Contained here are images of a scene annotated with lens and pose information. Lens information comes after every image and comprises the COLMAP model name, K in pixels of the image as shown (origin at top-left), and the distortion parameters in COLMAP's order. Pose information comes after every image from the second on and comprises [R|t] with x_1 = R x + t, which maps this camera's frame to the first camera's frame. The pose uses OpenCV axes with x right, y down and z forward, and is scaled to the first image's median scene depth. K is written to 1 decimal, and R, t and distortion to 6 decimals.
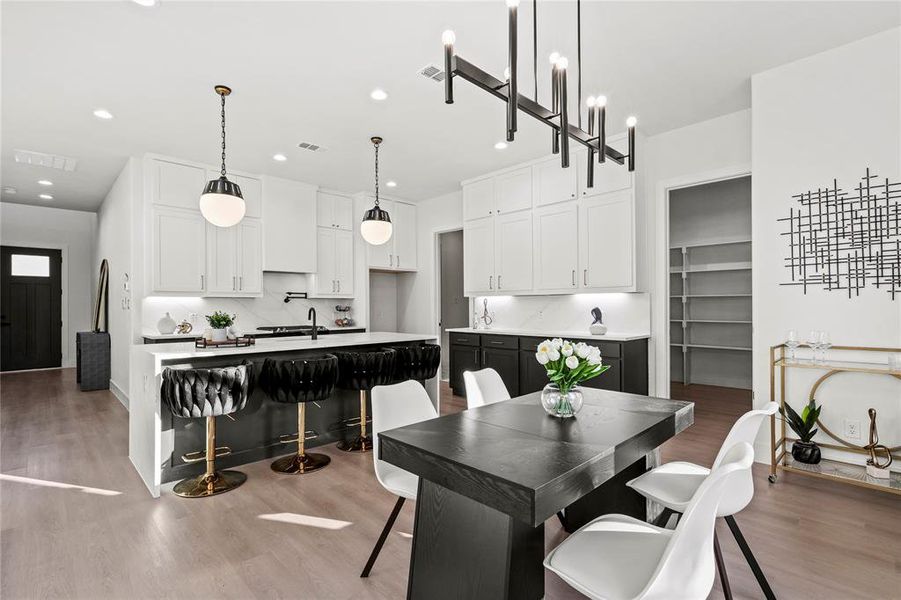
lens RADIAL K [[414.4, 0, 437.5], [0, 414.4, 307.4], [0, 0, 1]] dist [-0.007746, 0.002563]
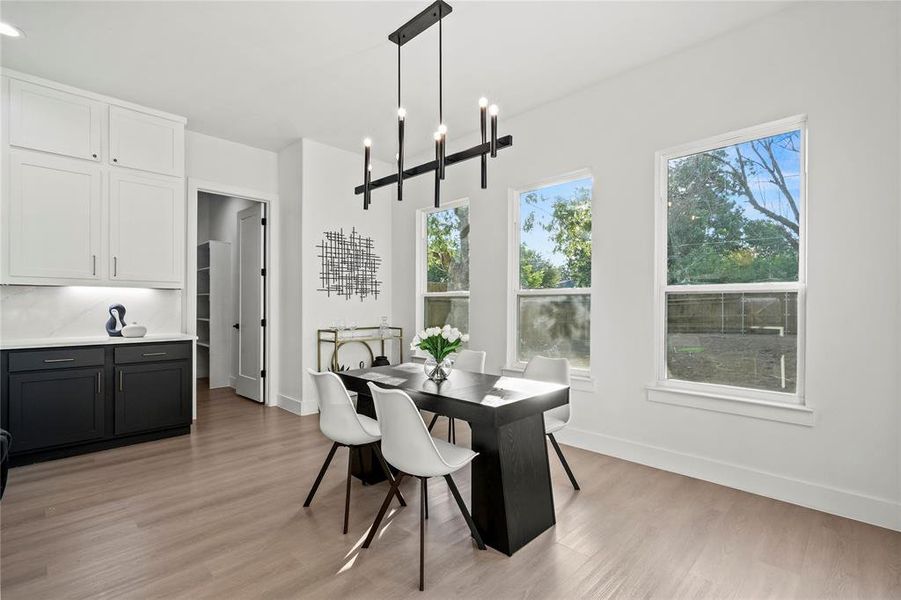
lens RADIAL K [[414.4, 0, 454.5], [0, 414.4, 303.8], [0, 0, 1]] dist [-0.007746, 0.002563]
pose [[-0.026565, 0.007945, 0.999616, -0.416861], [-0.002913, 0.999964, -0.008025, 0.002978], [-0.999643, -0.003125, -0.026540, 0.344384]]
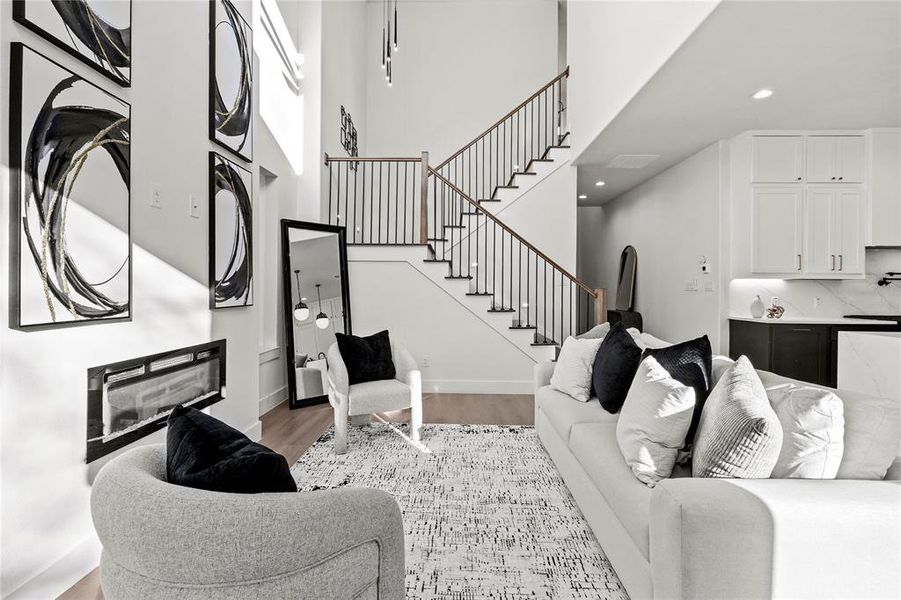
lens RADIAL K [[414.4, 0, 448.0], [0, 414.4, 286.8], [0, 0, 1]] dist [-0.007746, 0.002563]
pose [[0.695073, 0.008537, -0.718888, -0.470307], [-0.014498, 0.999893, -0.002145, 0.005190], [0.718792, 0.011913, 0.695123, -0.175210]]
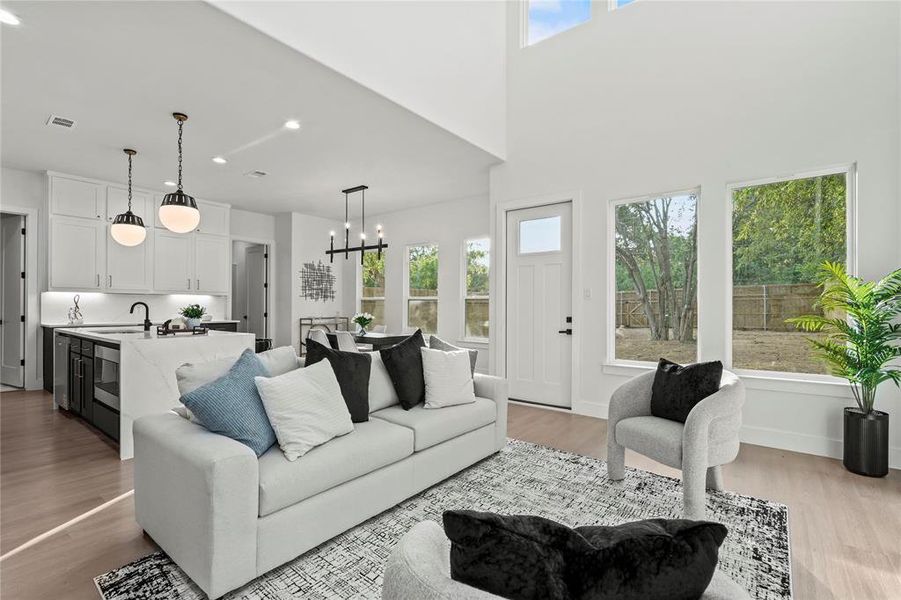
lens RADIAL K [[414.4, 0, 452.4], [0, 414.4, 305.8], [0, 0, 1]] dist [-0.007746, 0.002563]
pose [[-0.143416, 0.004733, 0.989651, -1.219402], [-0.003741, 0.999979, -0.005324, 0.010489], [-0.989655, -0.004466, -0.143395, 0.258141]]
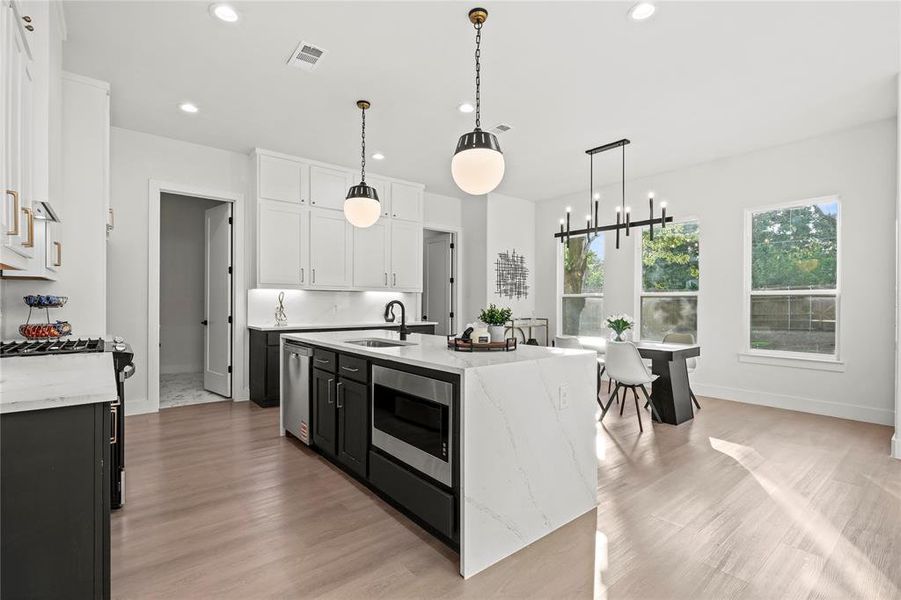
lens RADIAL K [[414.4, 0, 451.2], [0, 414.4, 303.3], [0, 0, 1]] dist [-0.007746, 0.002563]
pose [[0.084238, 0.004680, 0.996435, -0.873844], [-0.004212, 0.999982, -0.004341, 0.007542], [-0.996437, -0.003831, 0.084257, 0.657010]]
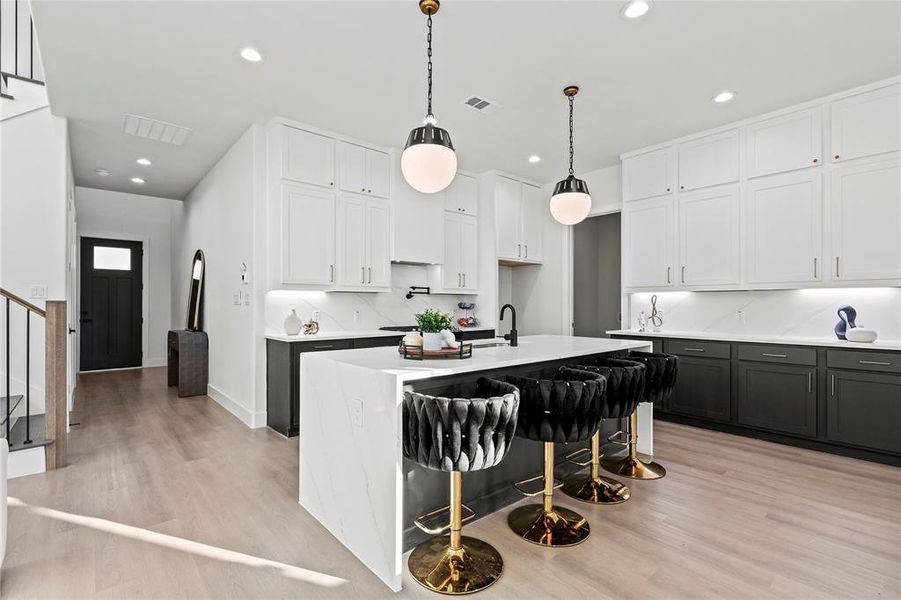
lens RADIAL K [[414.4, 0, 446.7], [0, 414.4, 305.9], [0, 0, 1]] dist [-0.007746, 0.002563]
pose [[0.998215, 0.005896, -0.059435, -0.295219], [-0.005843, 0.999982, 0.001072, 0.002468], [0.059440, -0.000723, 0.998232, 0.181518]]
